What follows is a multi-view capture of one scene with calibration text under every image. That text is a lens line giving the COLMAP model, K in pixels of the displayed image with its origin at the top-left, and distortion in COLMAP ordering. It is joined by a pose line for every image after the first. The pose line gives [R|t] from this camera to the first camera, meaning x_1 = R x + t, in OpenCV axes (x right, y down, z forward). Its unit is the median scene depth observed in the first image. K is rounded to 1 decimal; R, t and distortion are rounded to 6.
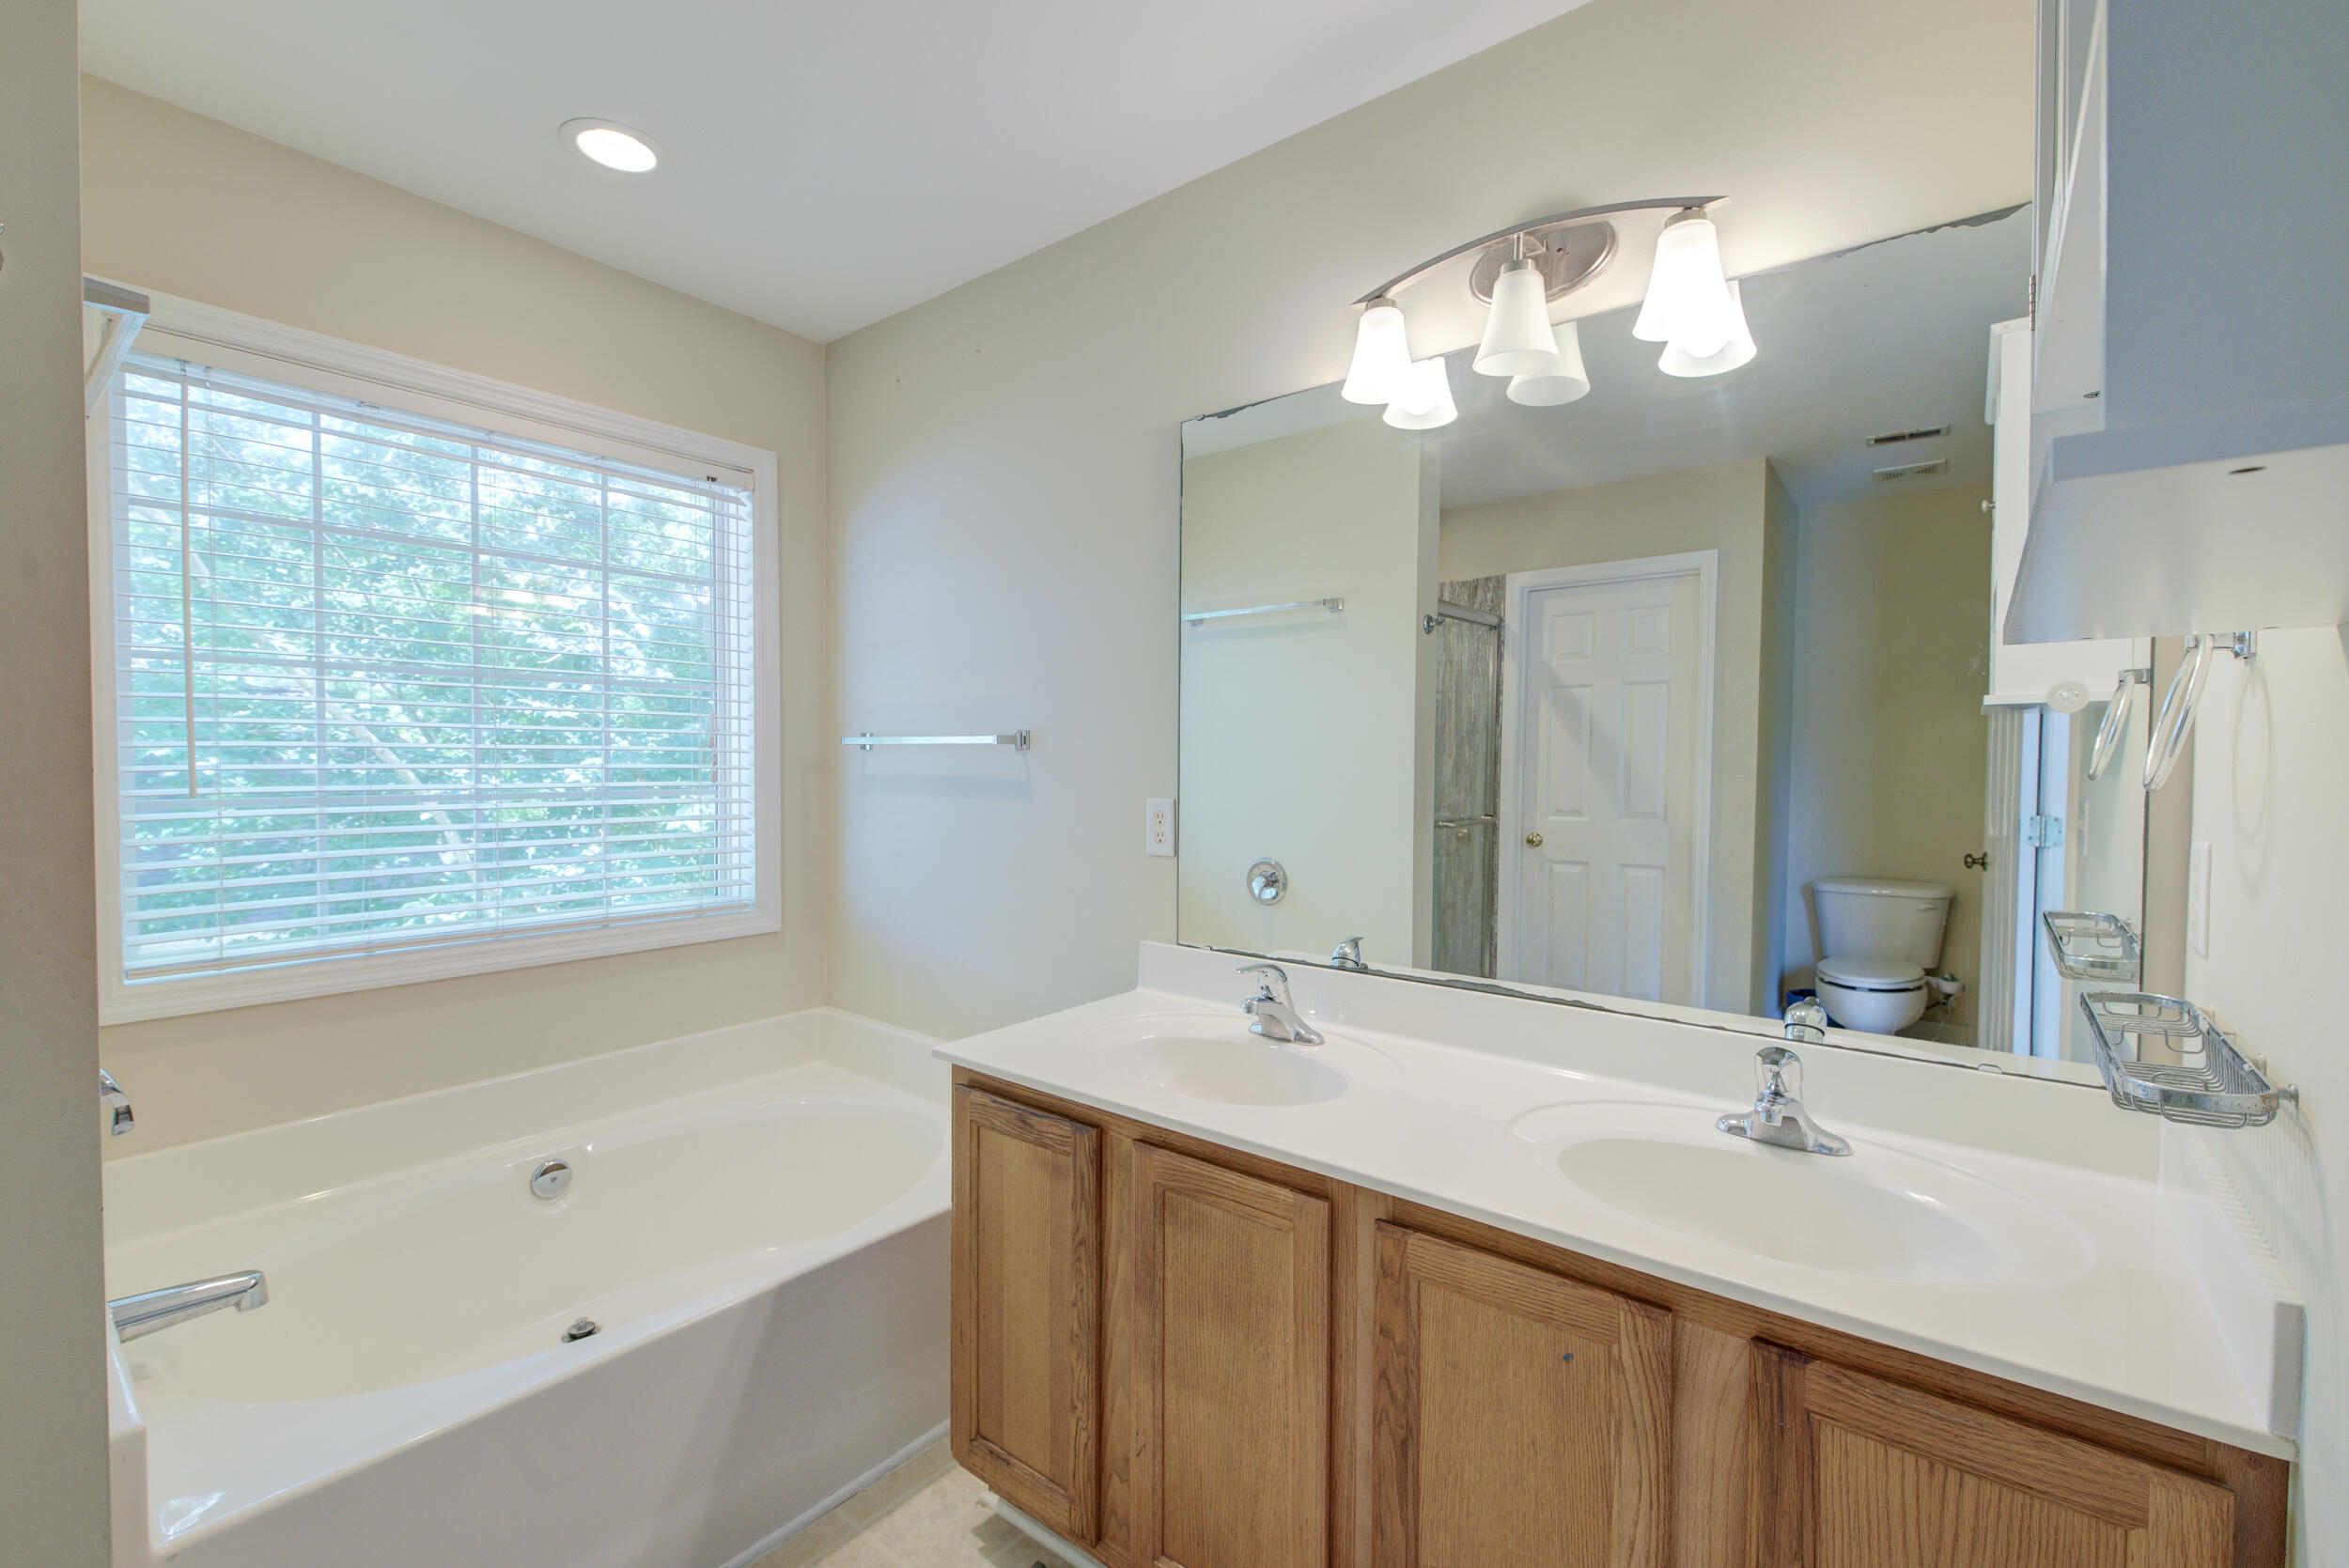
lens RADIAL K [[1032.3, 0, 1181.0], [0, 1032.3, 789.9], [0, 0, 1]] dist [-0.010935, -0.002903]
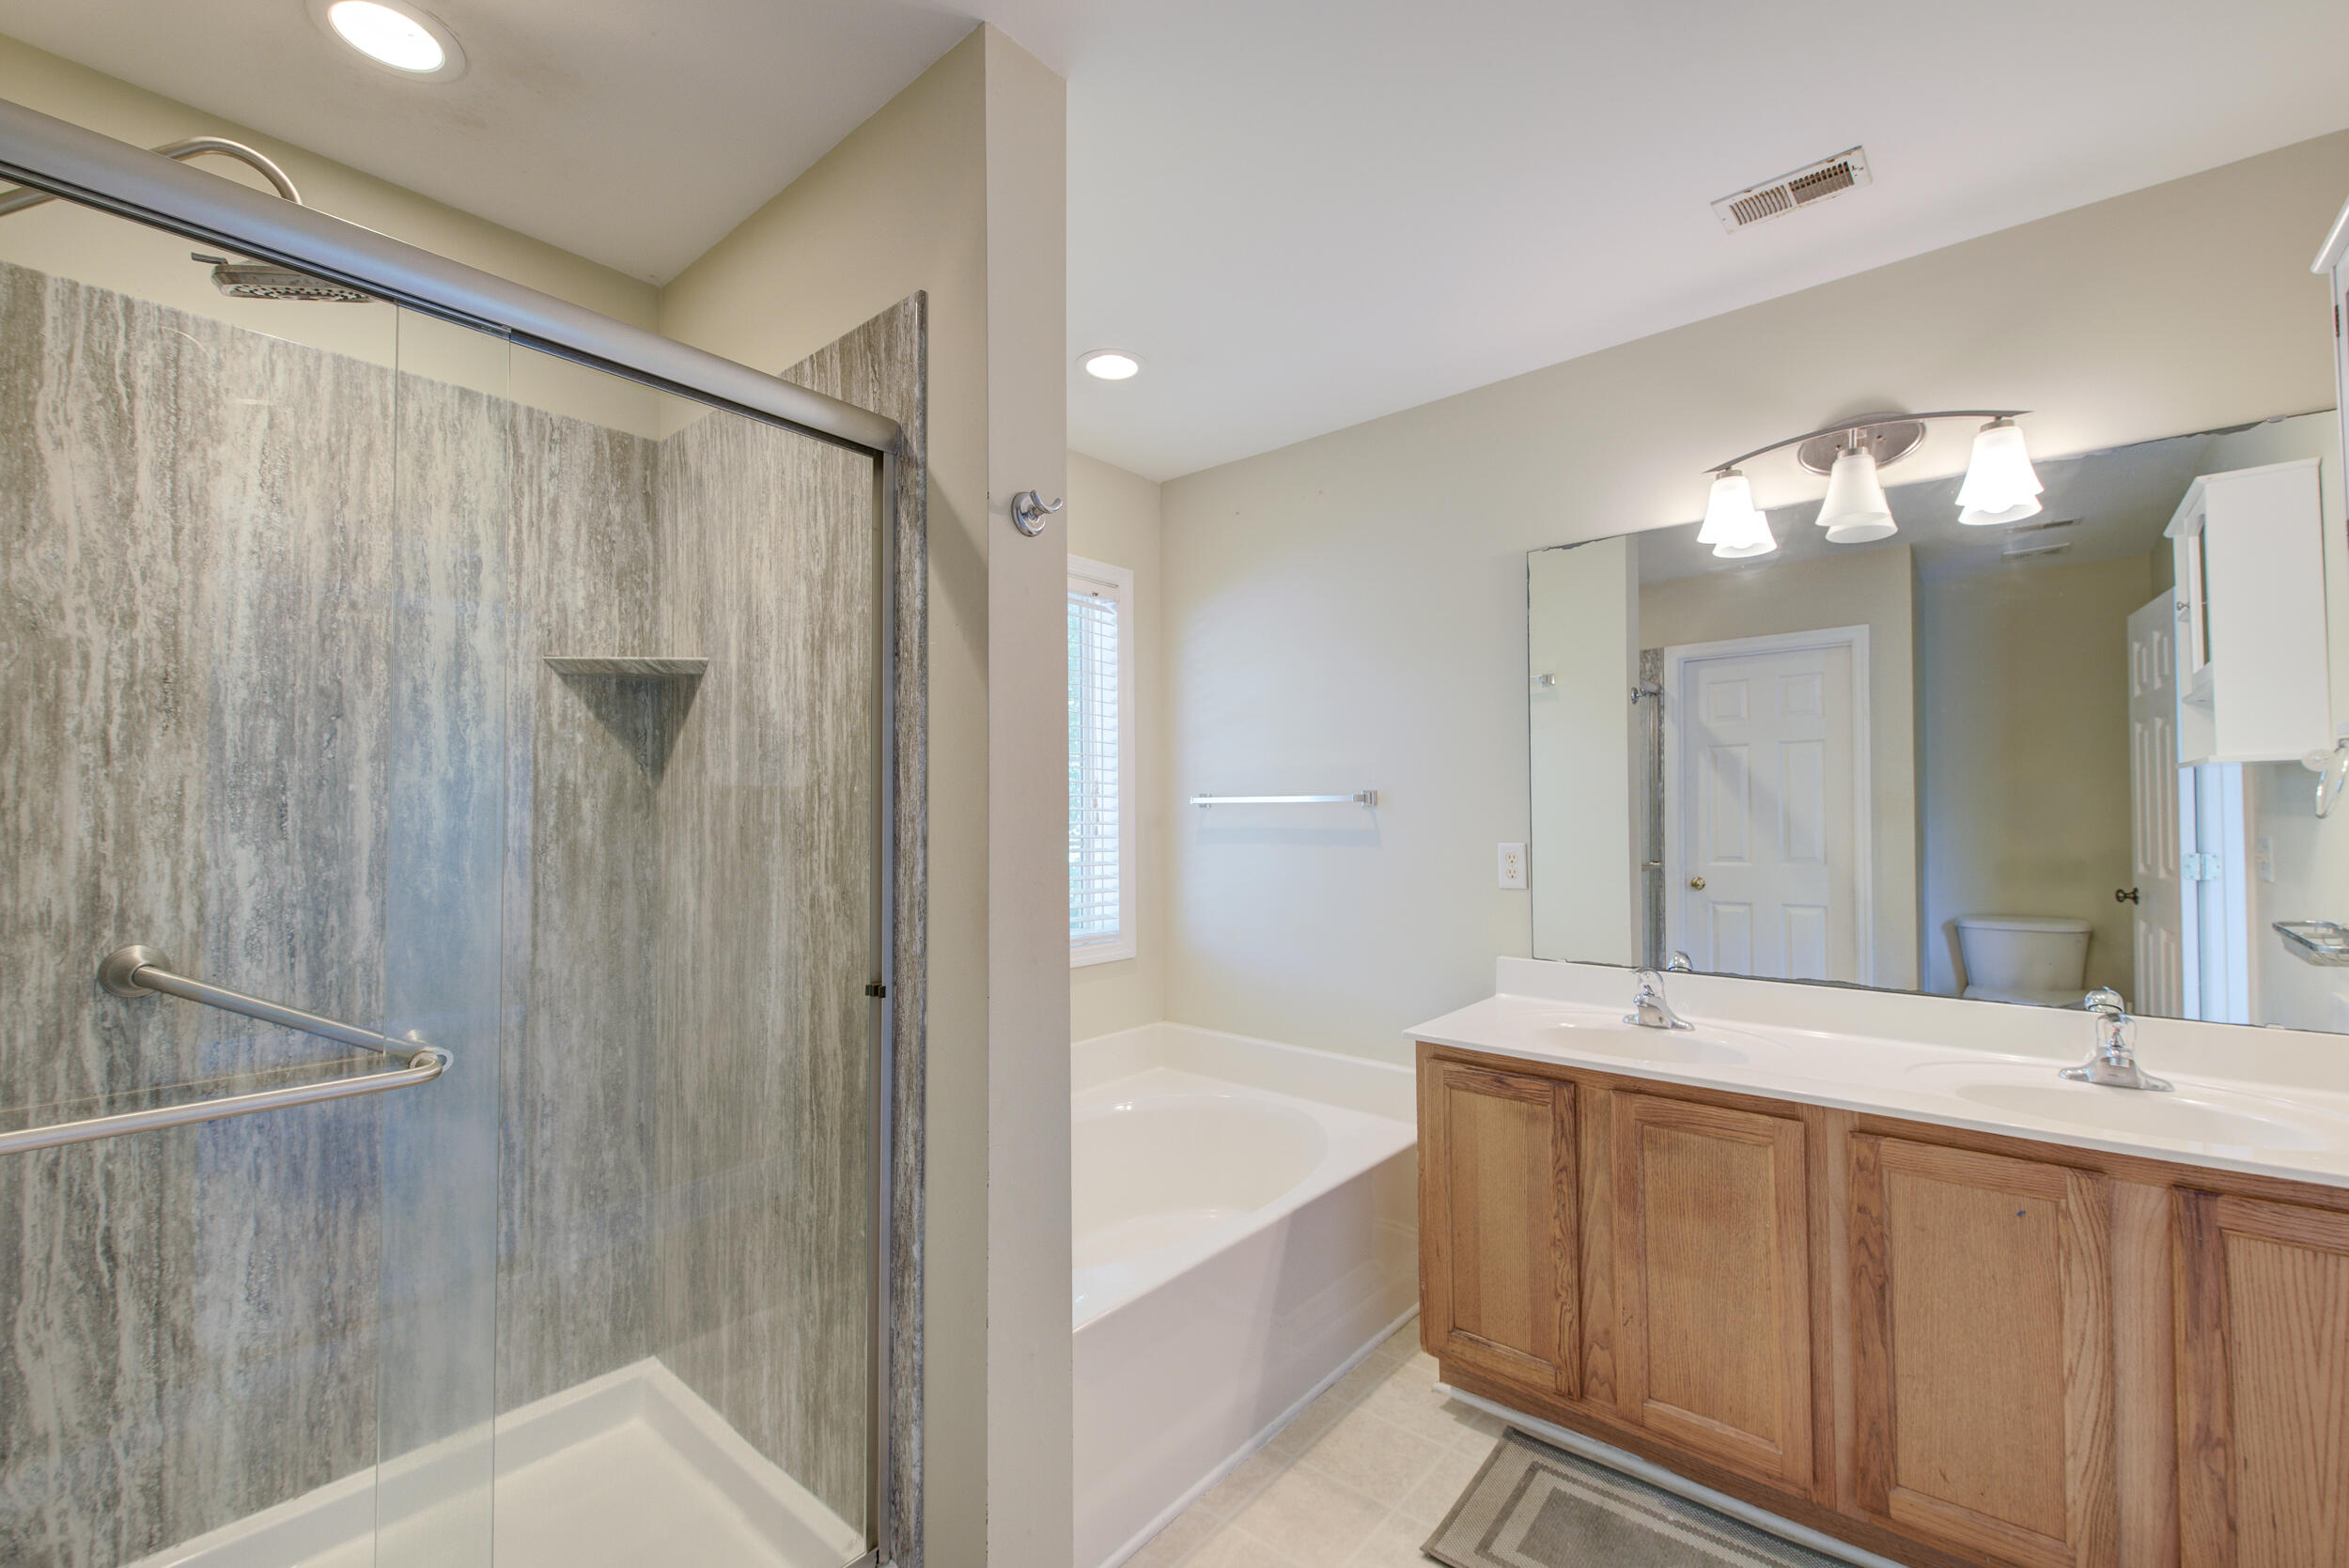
lens RADIAL K [[1032.3, 0, 1118.7], [0, 1032.3, 789.3], [0, 0, 1]] dist [-0.010935, -0.002903]
pose [[0.998539, -0.011095, -0.052884, -0.627649], [0.008185, 0.998456, -0.054936, 0.010394], [0.053412, 0.054423, 0.997088, -0.423444]]
